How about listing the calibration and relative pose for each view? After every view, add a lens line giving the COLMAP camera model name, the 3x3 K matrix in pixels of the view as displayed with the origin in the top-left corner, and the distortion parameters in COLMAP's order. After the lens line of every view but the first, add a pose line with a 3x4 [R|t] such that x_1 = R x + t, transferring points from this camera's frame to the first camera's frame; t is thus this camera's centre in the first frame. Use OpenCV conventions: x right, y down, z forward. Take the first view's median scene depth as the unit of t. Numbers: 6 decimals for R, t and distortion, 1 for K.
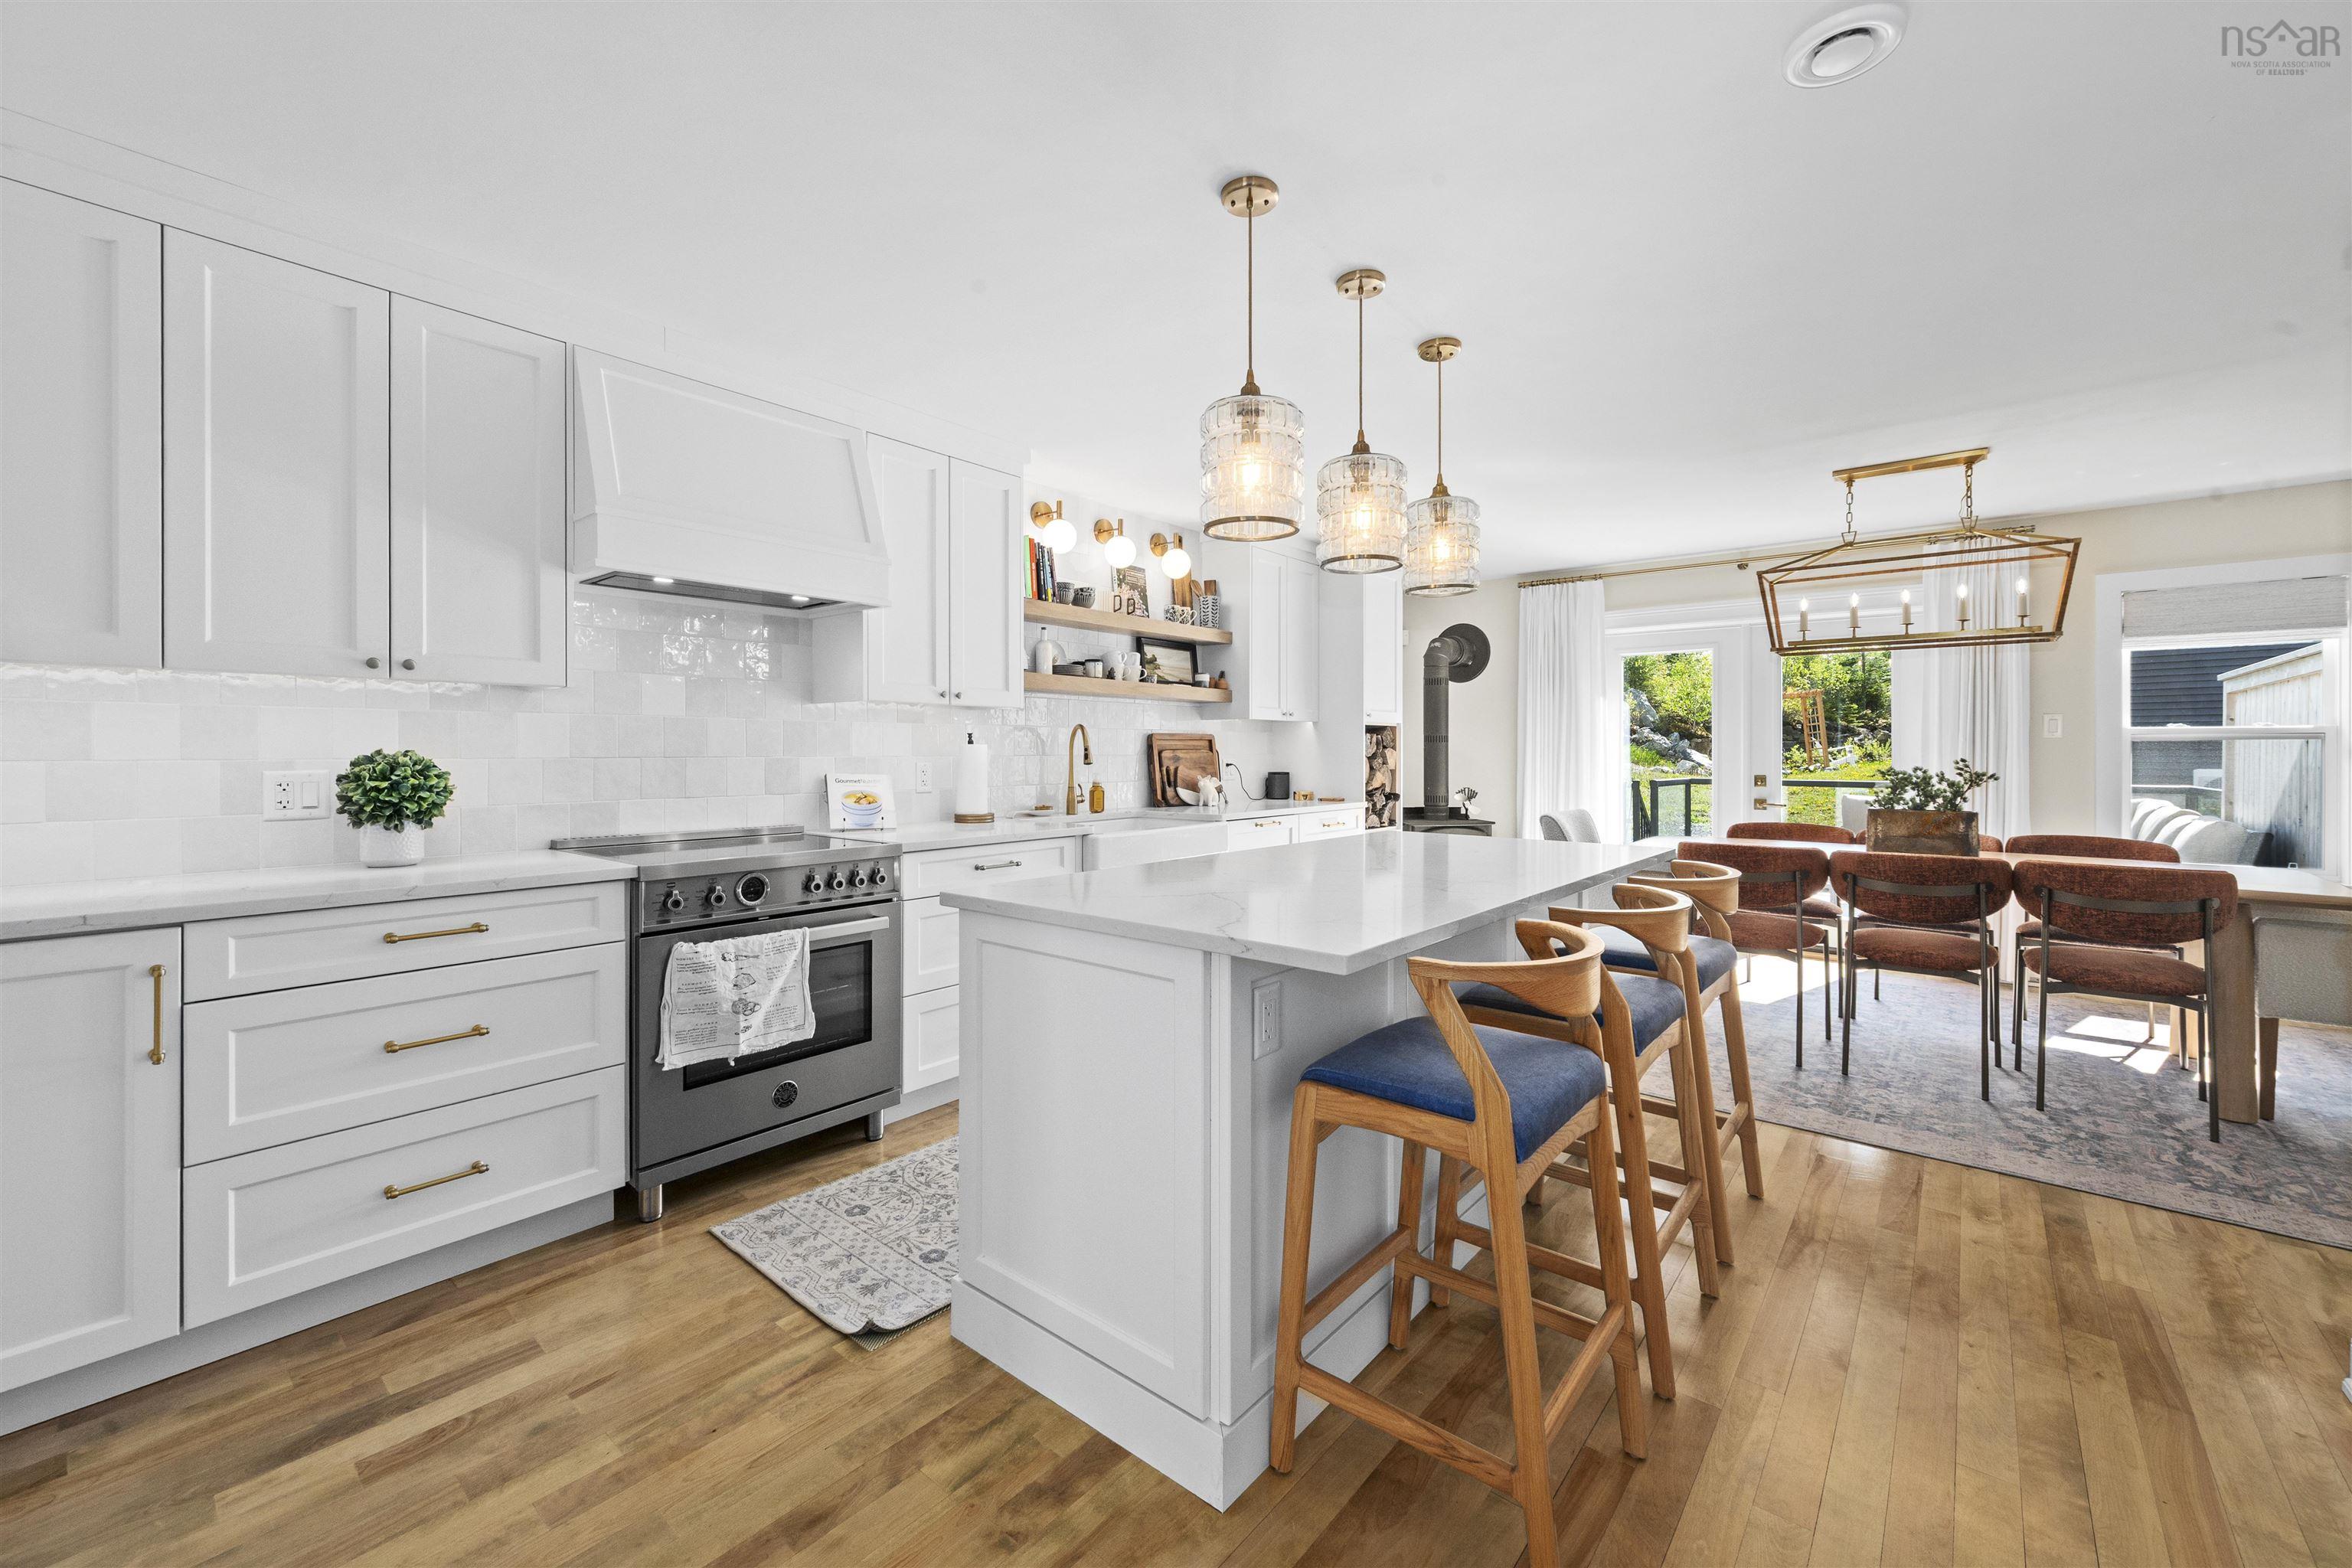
lens RADIAL K [[938.3, 0, 1185.9], [0, 938.3, 743.9], [0, 0, 1]] dist [0.003610, -0.001893]
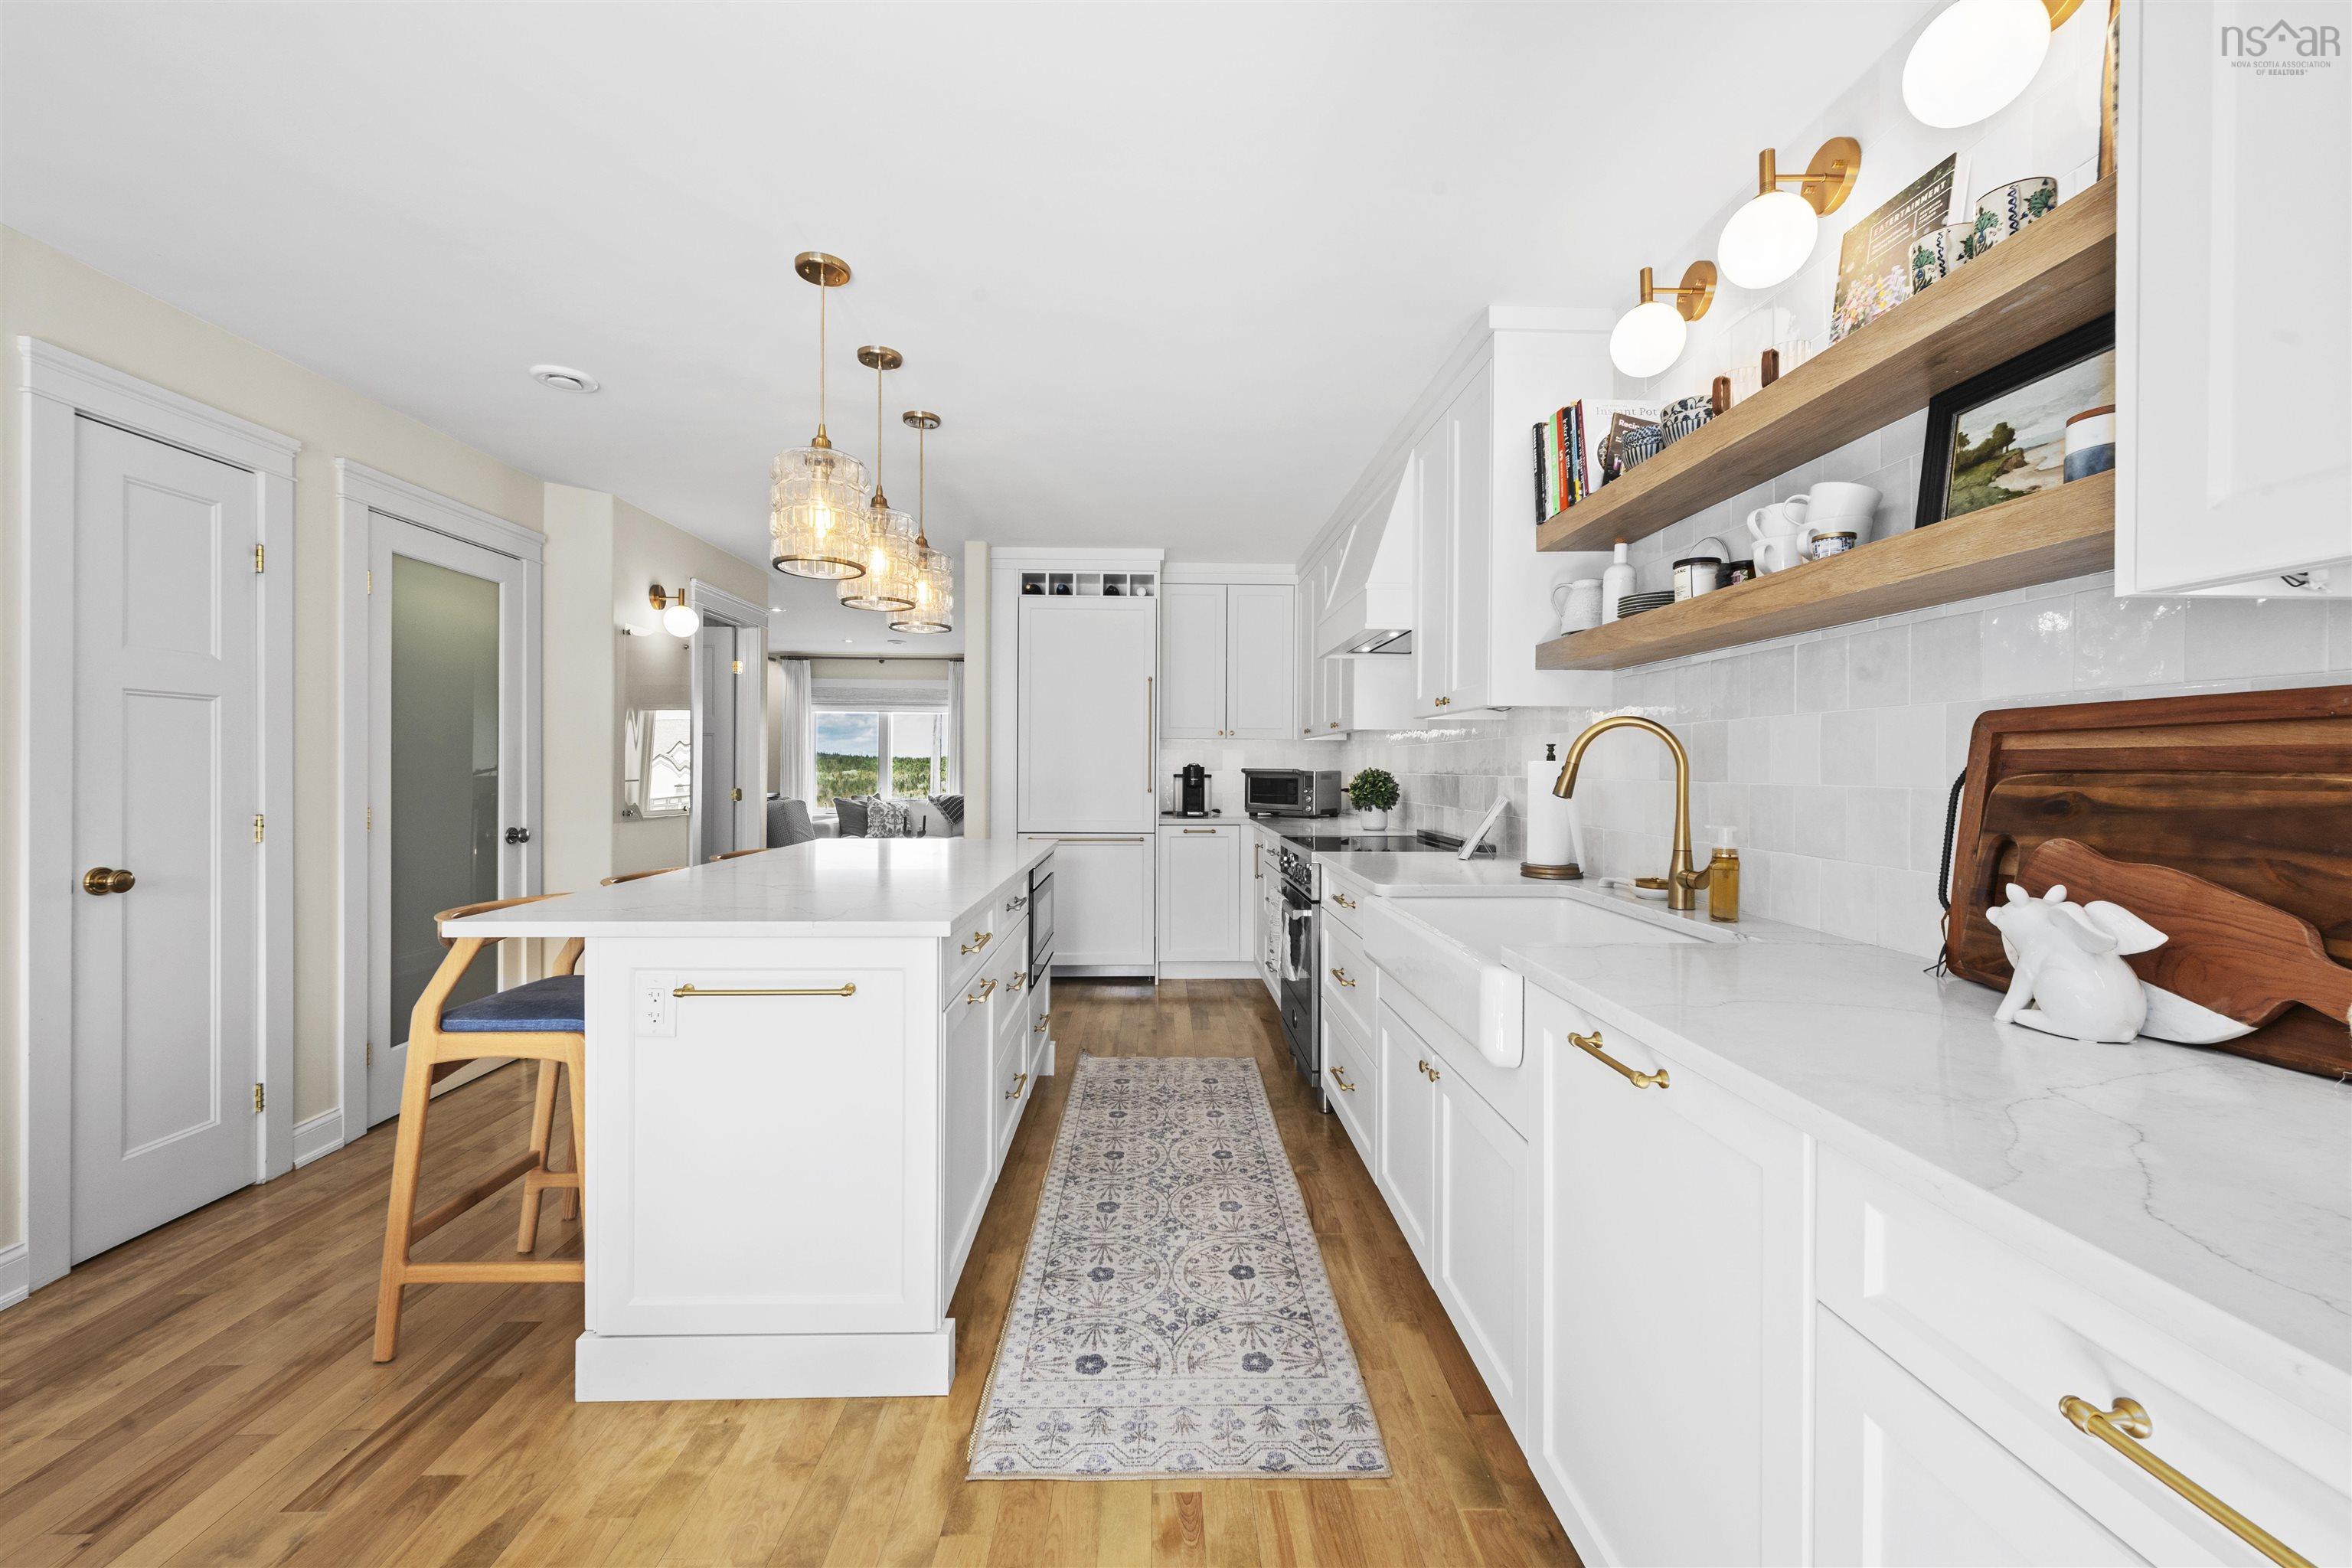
lens RADIAL K [[938.3, 0, 1183.5], [0, 938.3, 770.8], [0, 0, 1]] dist [0.003610, -0.001893]
pose [[-0.752113, 0.000129, -0.659035, 0.401971], [0.000811, 0.999999, -0.000730, 0.007921], [0.659034, -0.001083, -0.752112, 1.286862]]
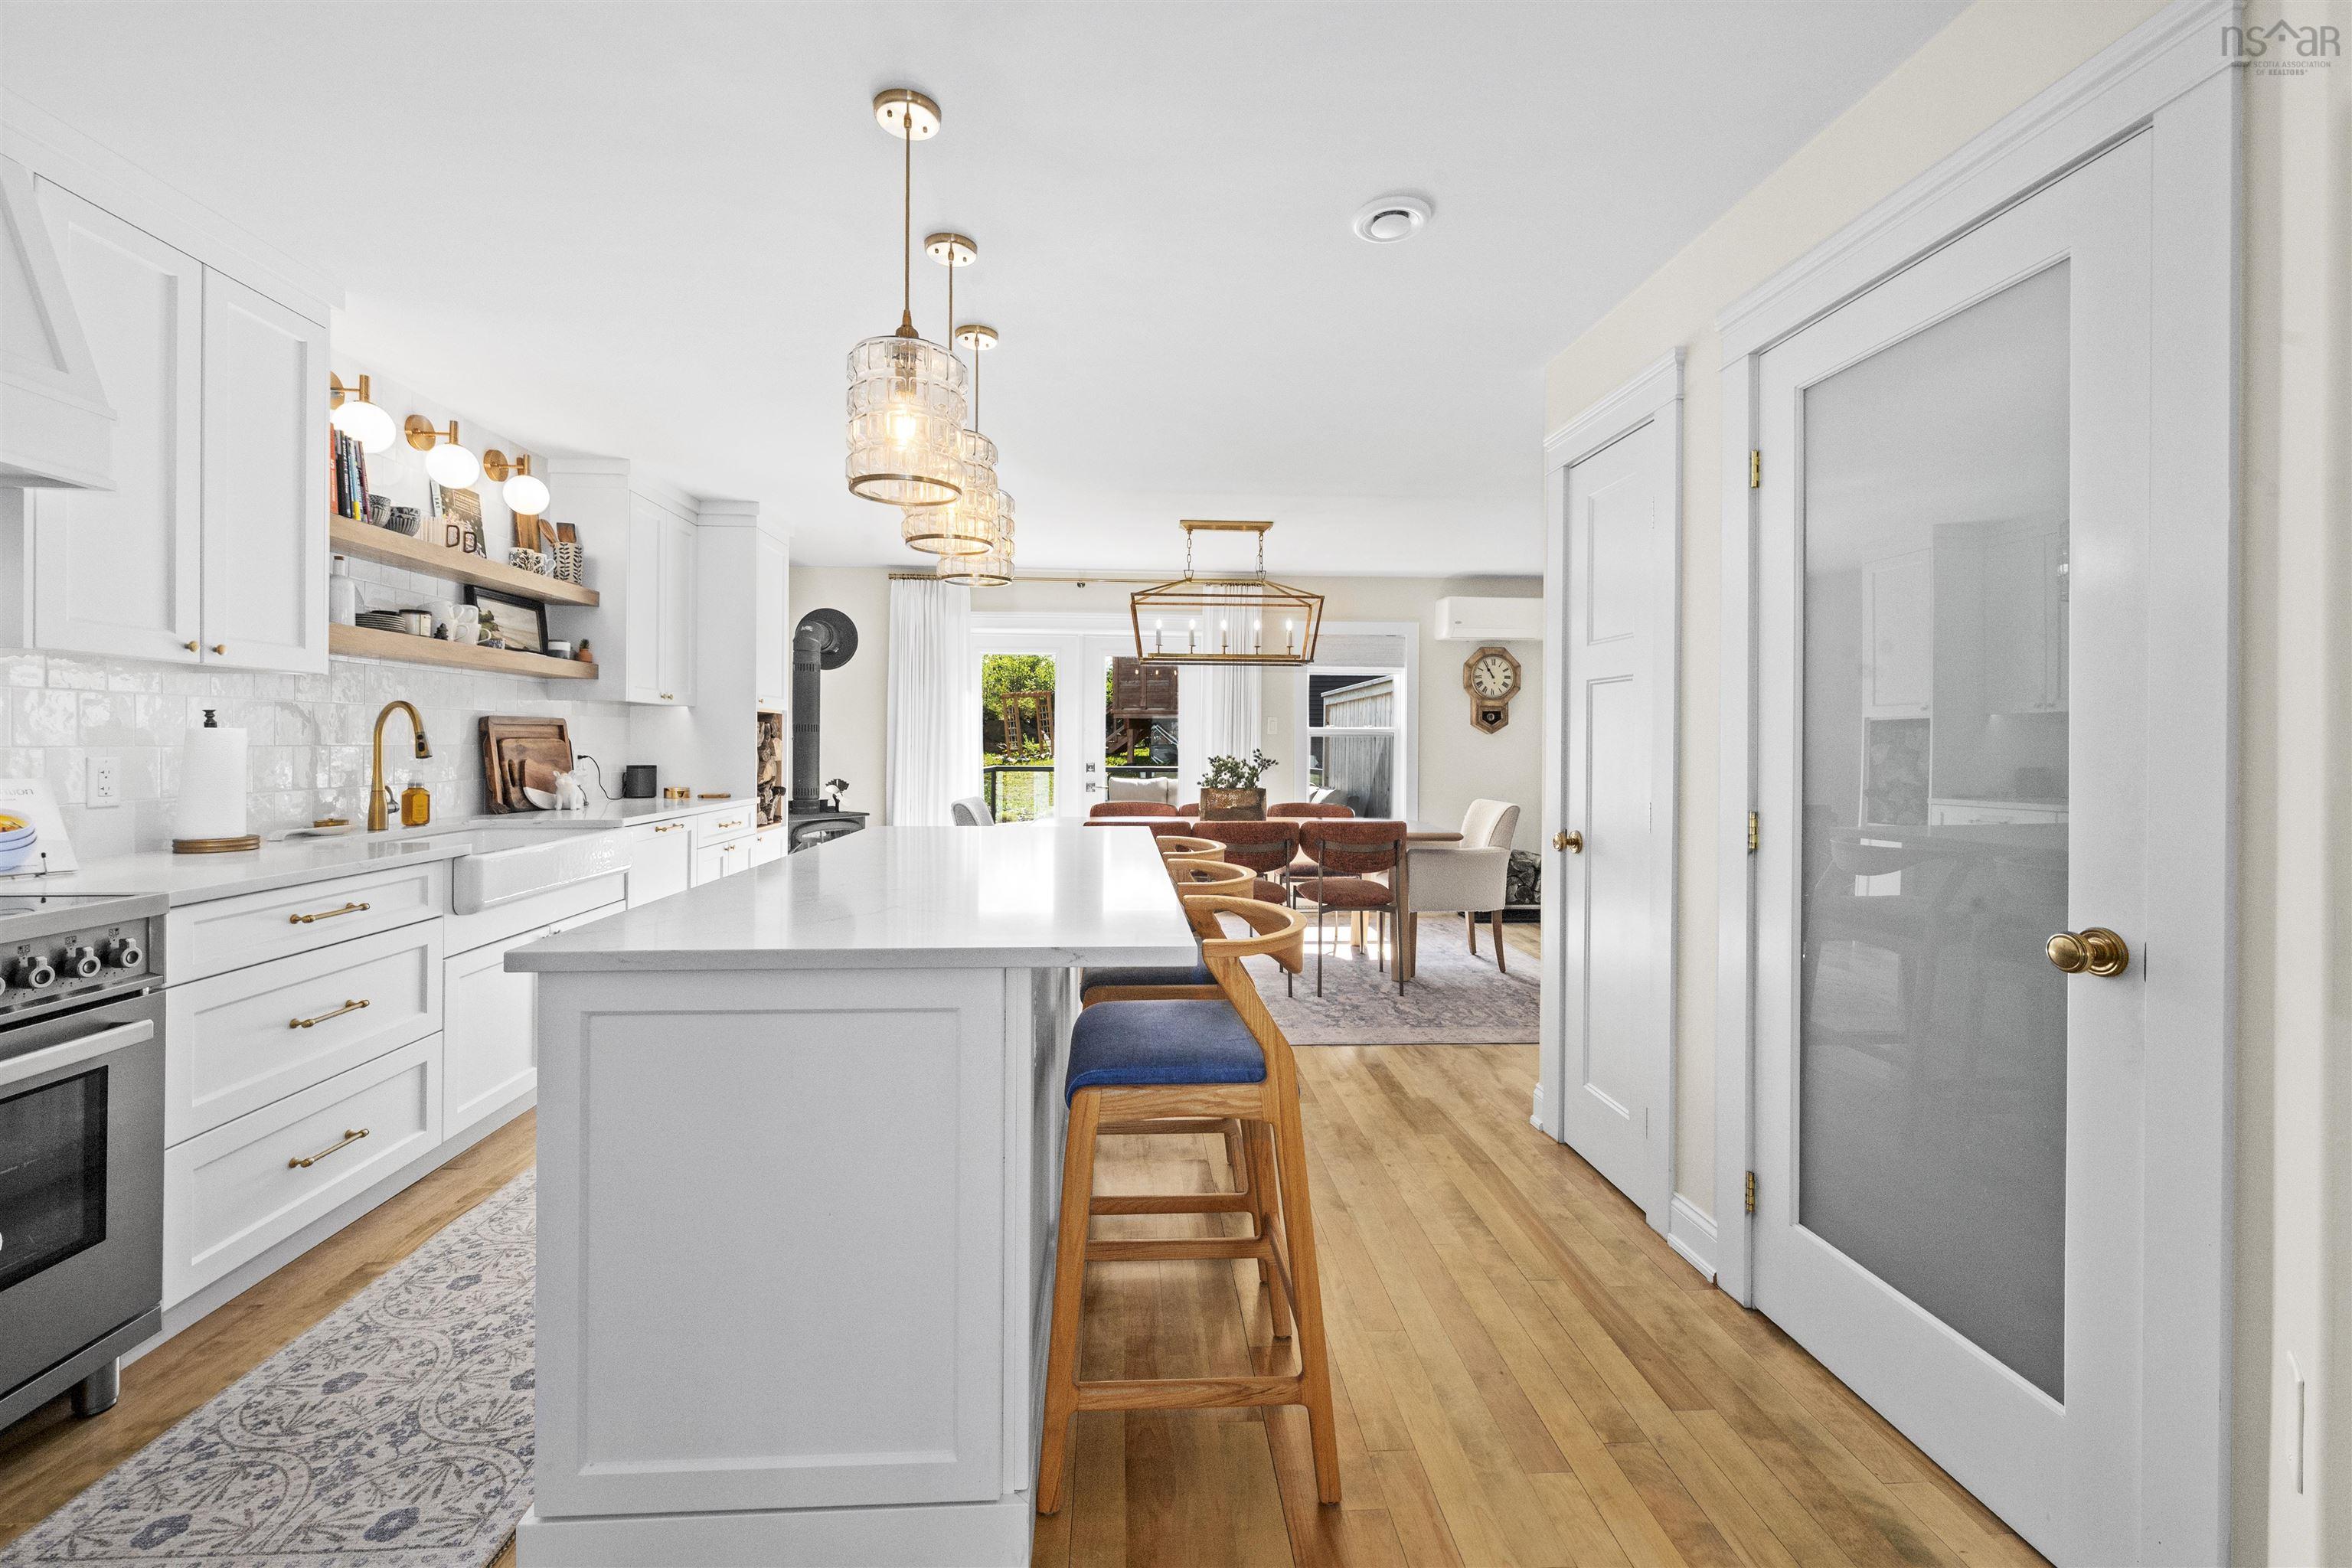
lens RADIAL K [[938.3, 0, 1171.5], [0, 938.3, 735.0], [0, 0, 1]] dist [0.003610, -0.001893]
pose [[0.729790, 0.009713, 0.683602, -0.183188], [-0.010727, 0.999939, -0.002757, 0.000387], [-0.683587, -0.005321, 0.729850, 0.095661]]
